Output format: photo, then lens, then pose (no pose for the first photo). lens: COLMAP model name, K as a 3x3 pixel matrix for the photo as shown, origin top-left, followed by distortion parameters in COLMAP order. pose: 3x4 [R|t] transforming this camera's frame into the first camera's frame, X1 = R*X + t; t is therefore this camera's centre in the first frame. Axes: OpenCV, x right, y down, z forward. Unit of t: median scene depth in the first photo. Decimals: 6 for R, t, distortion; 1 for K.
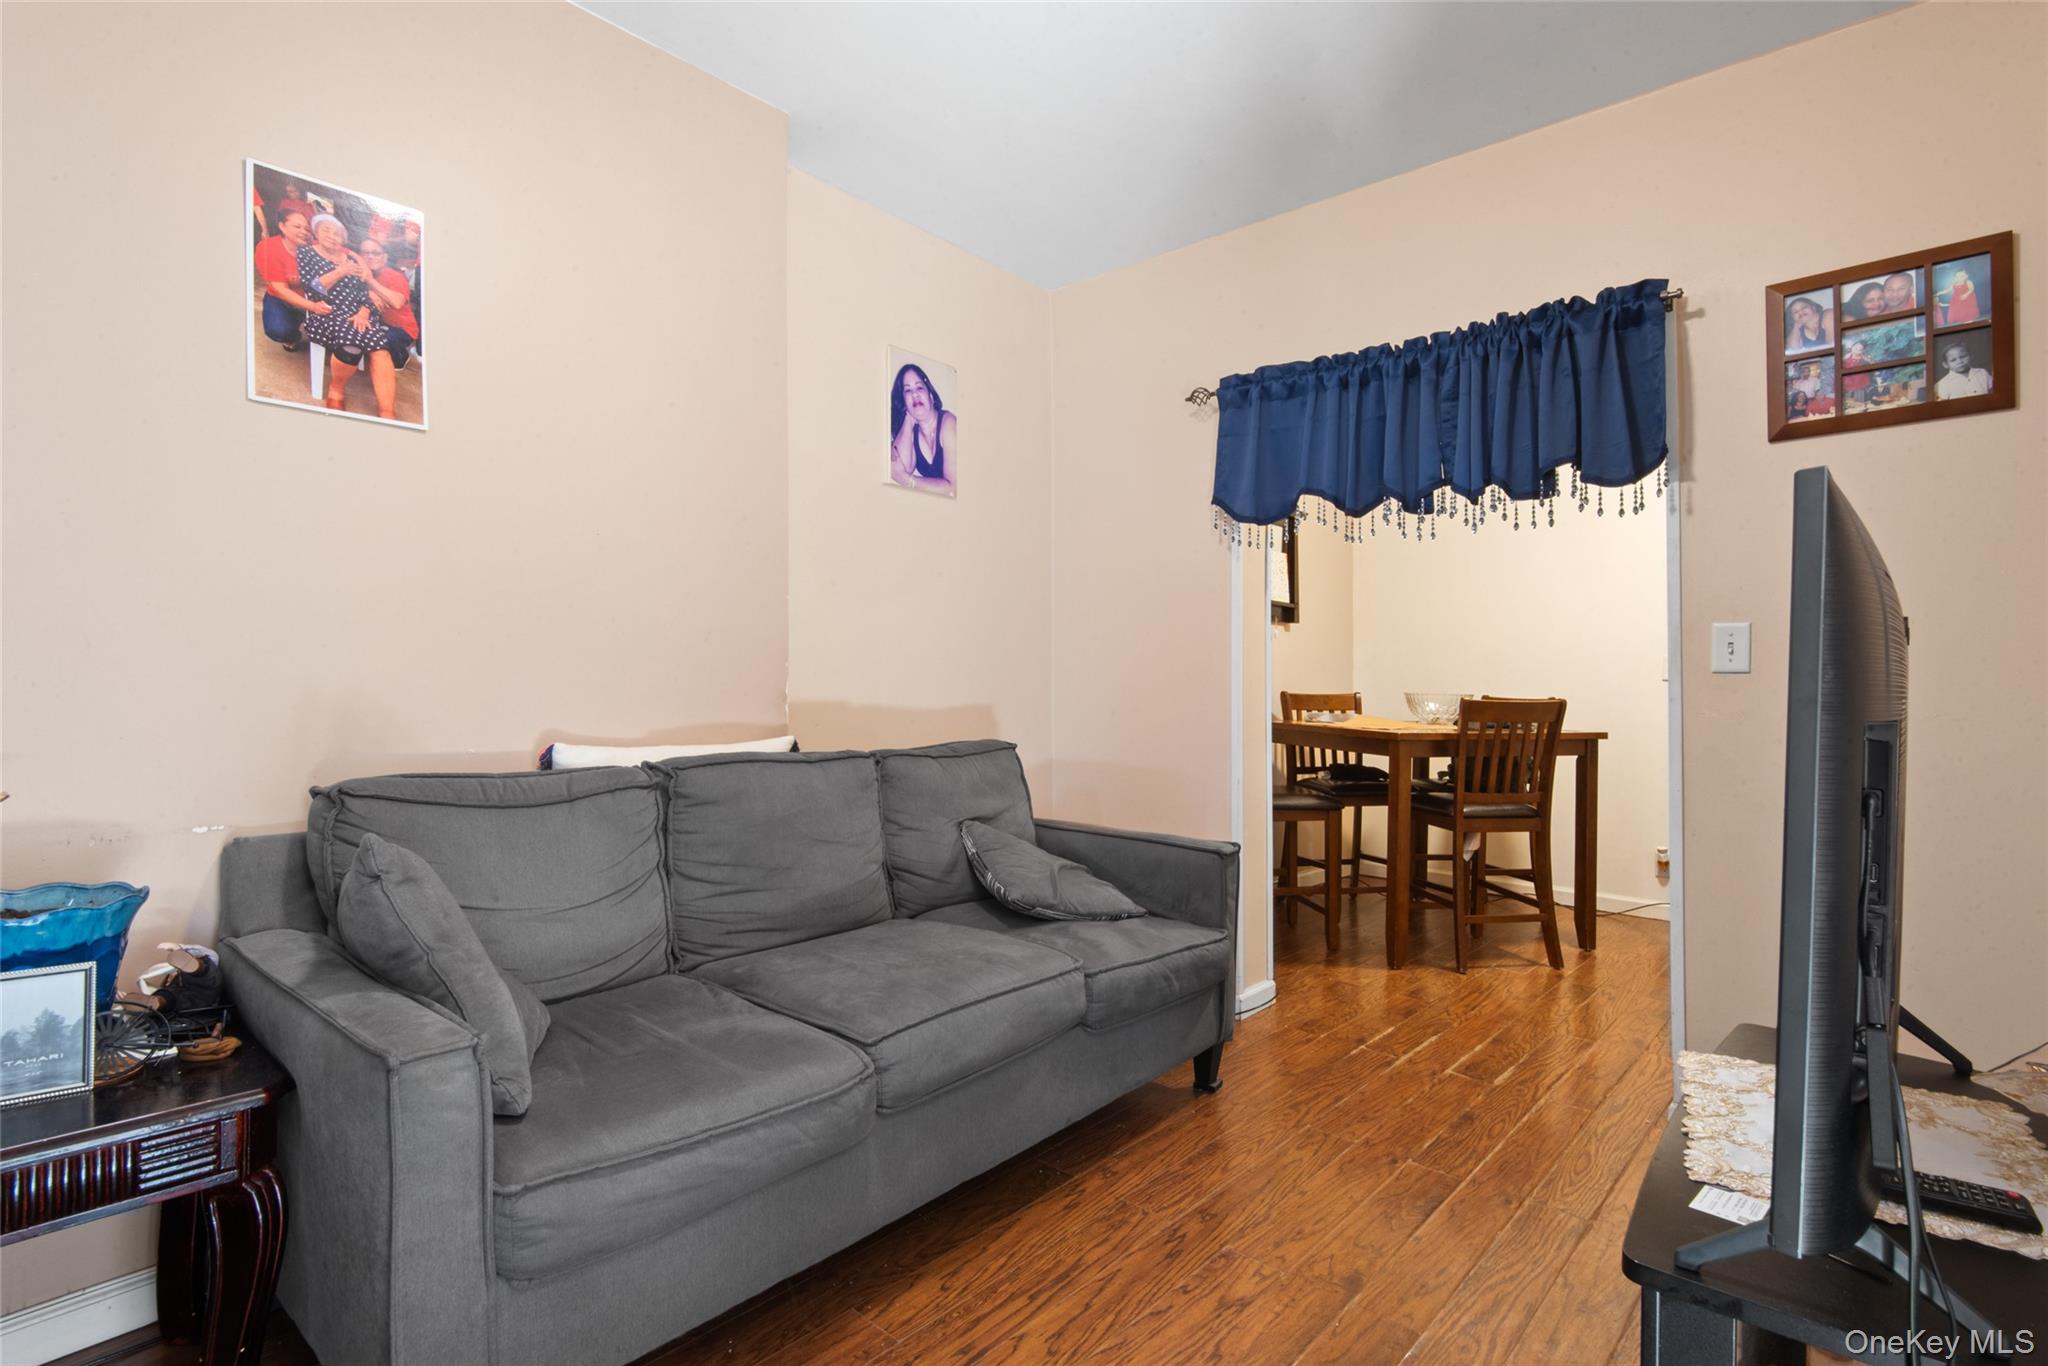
lens RADIAL K [[1011.7, 0, 1010.1], [0, 1011.7, 679.1], [0, 0, 1]] dist [0.005100, 0.000036]
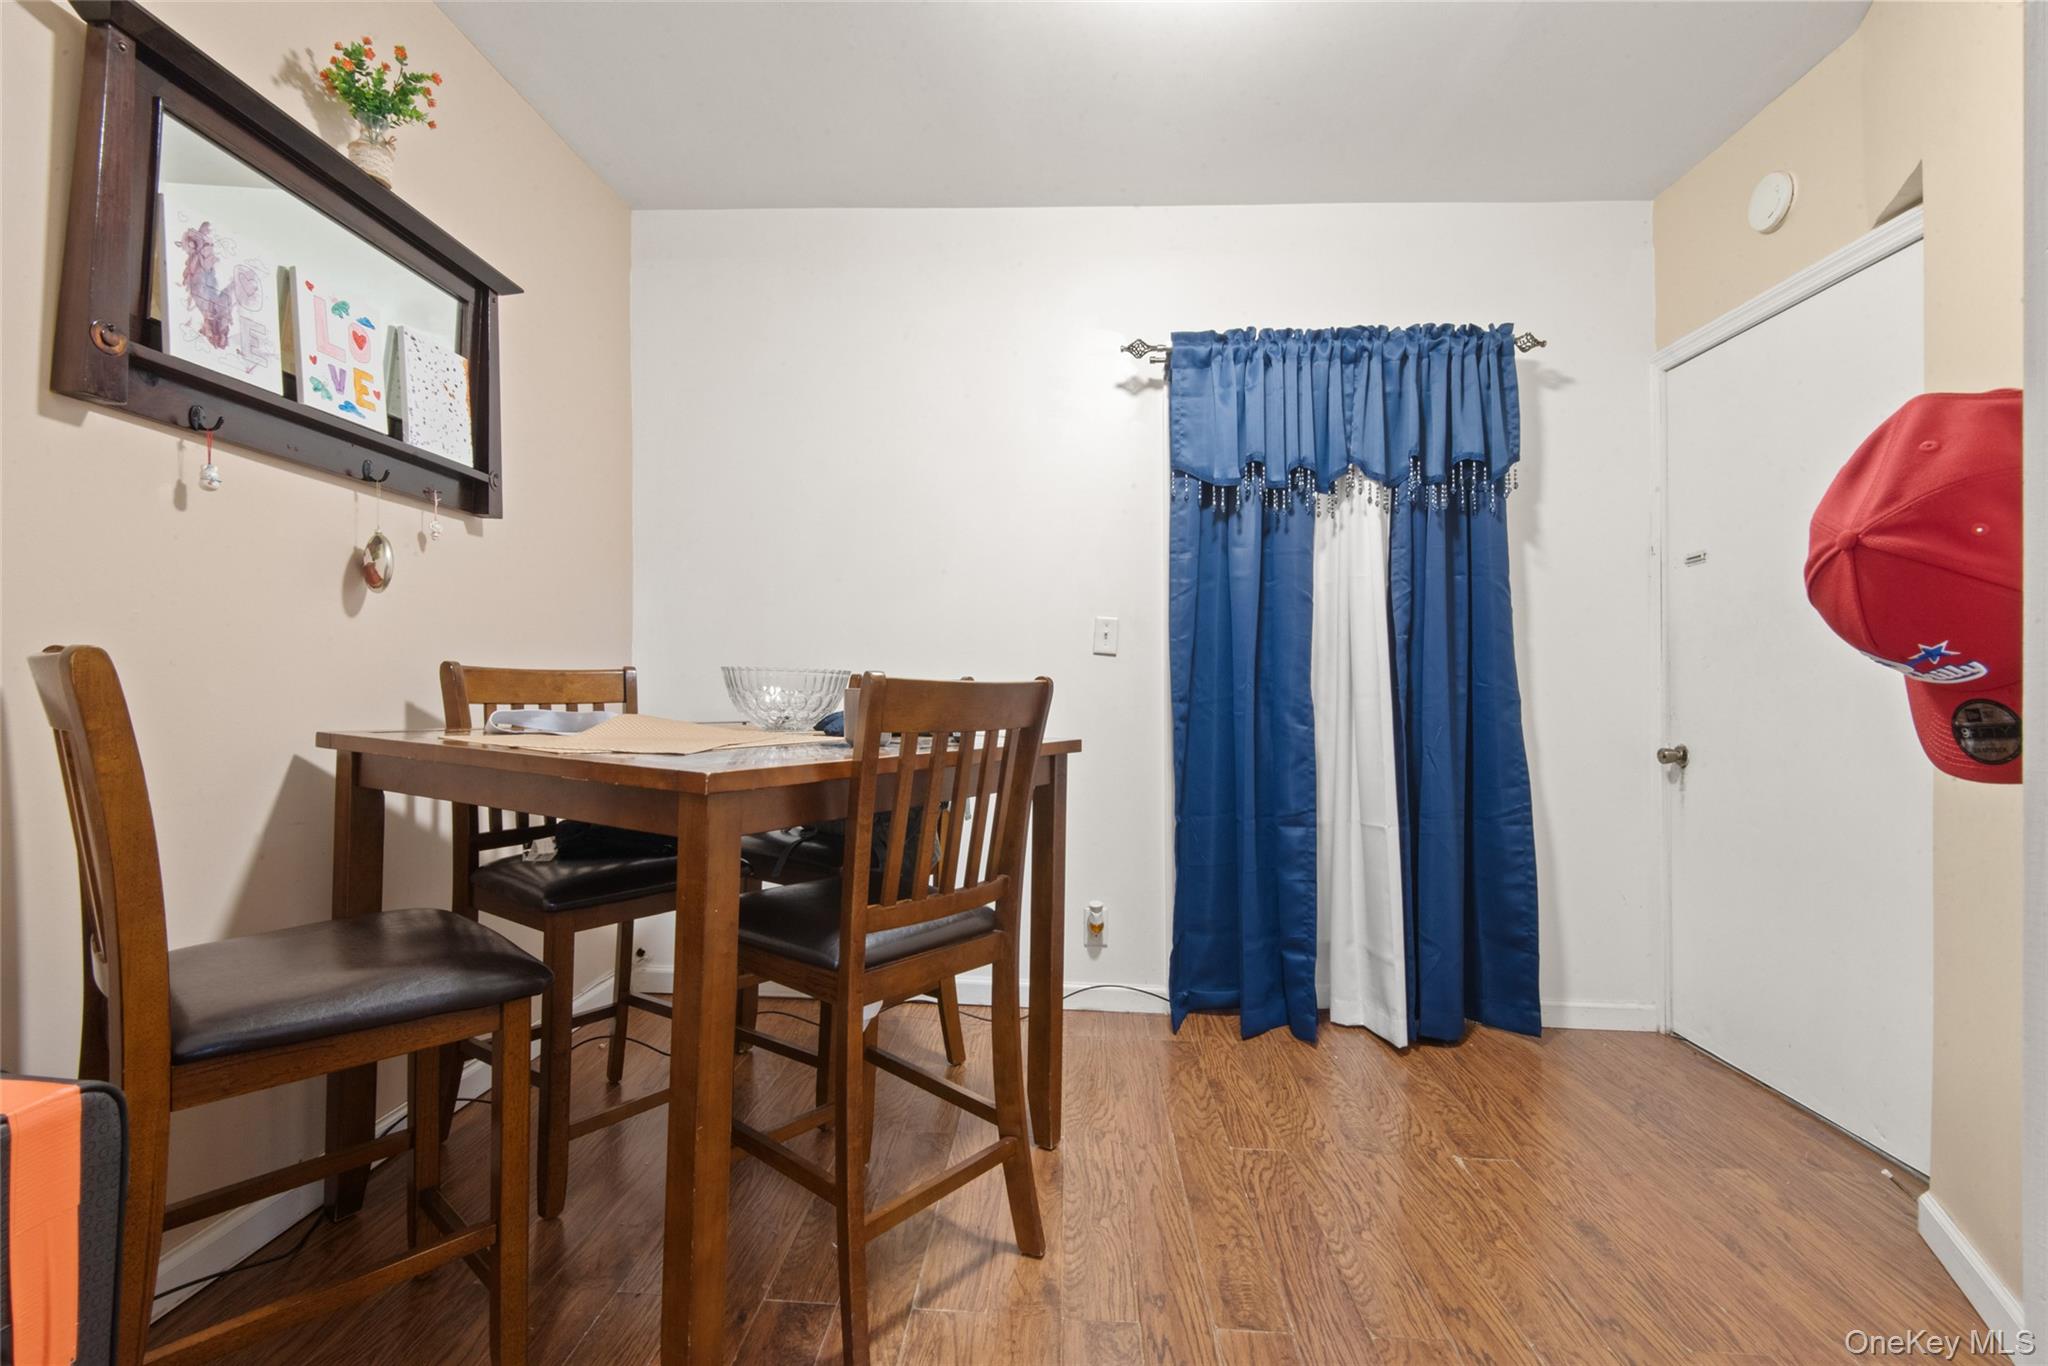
lens RADIAL K [[935.3, 0, 1007.0], [0, 935.3, 671.4], [0, 0, 1]] dist [0.005035, -0.000677]
pose [[0.777567, 0.006483, 0.628767, 0.239431], [-0.010469, 0.999942, 0.002637, 0.014645], [-0.628713, -0.008633, 0.777589, 0.631337]]
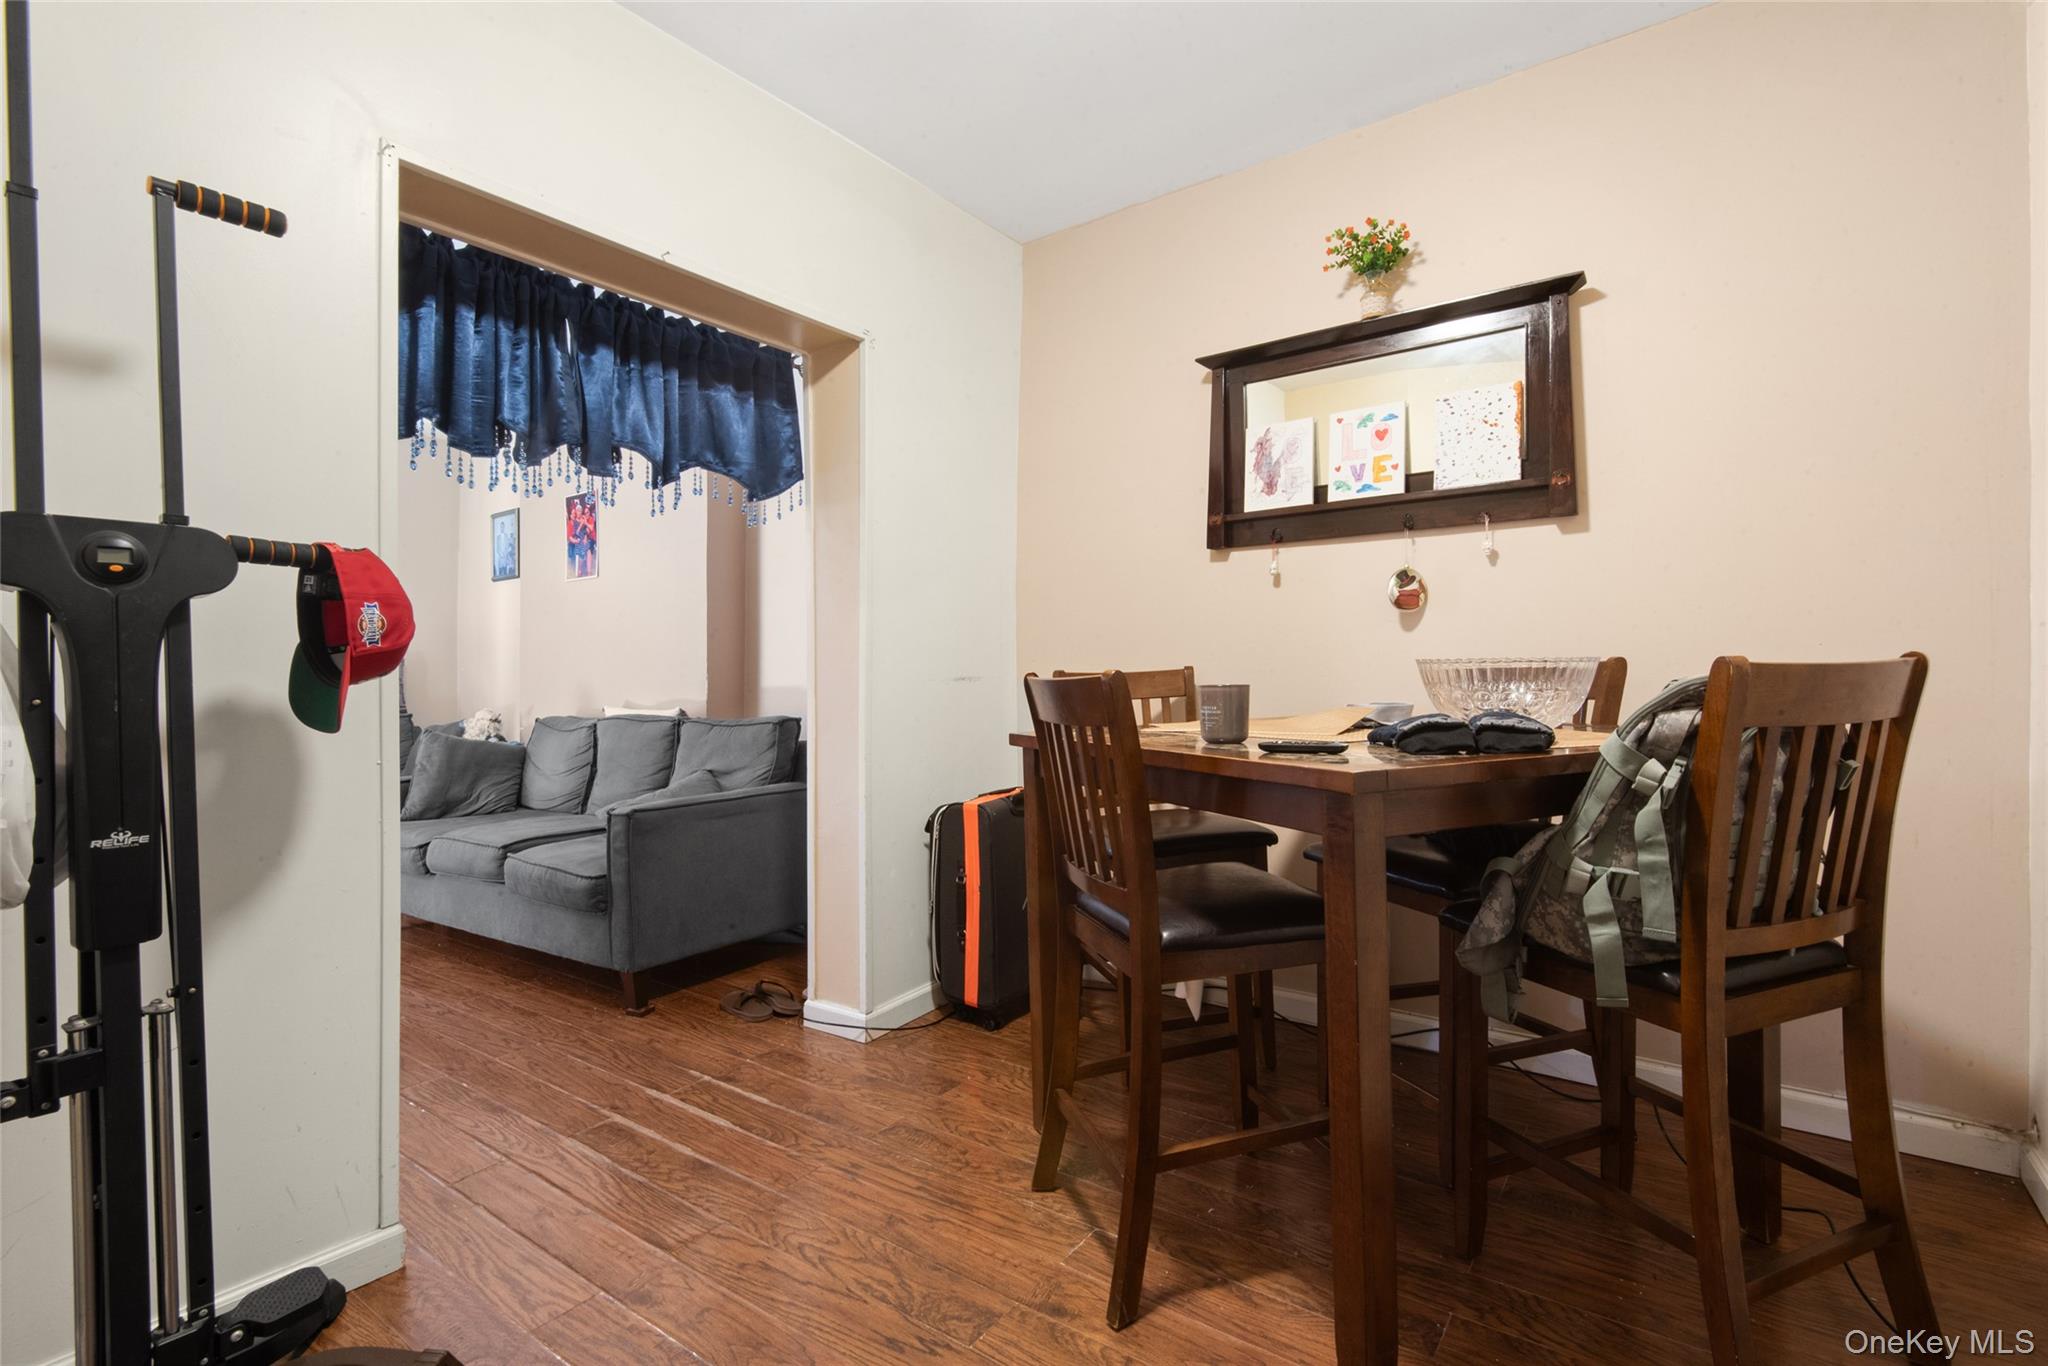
lens RADIAL K [[935.3, 0, 1034.3], [0, 935.3, 687.9], [0, 0, 1]] dist [0.005035, -0.000677]
pose [[0.108589, -0.012201, -0.994012, 0.859561], [0.018486, 0.999777, -0.010252, 0.031026], [0.993915, -0.017262, 0.108791, 0.872044]]
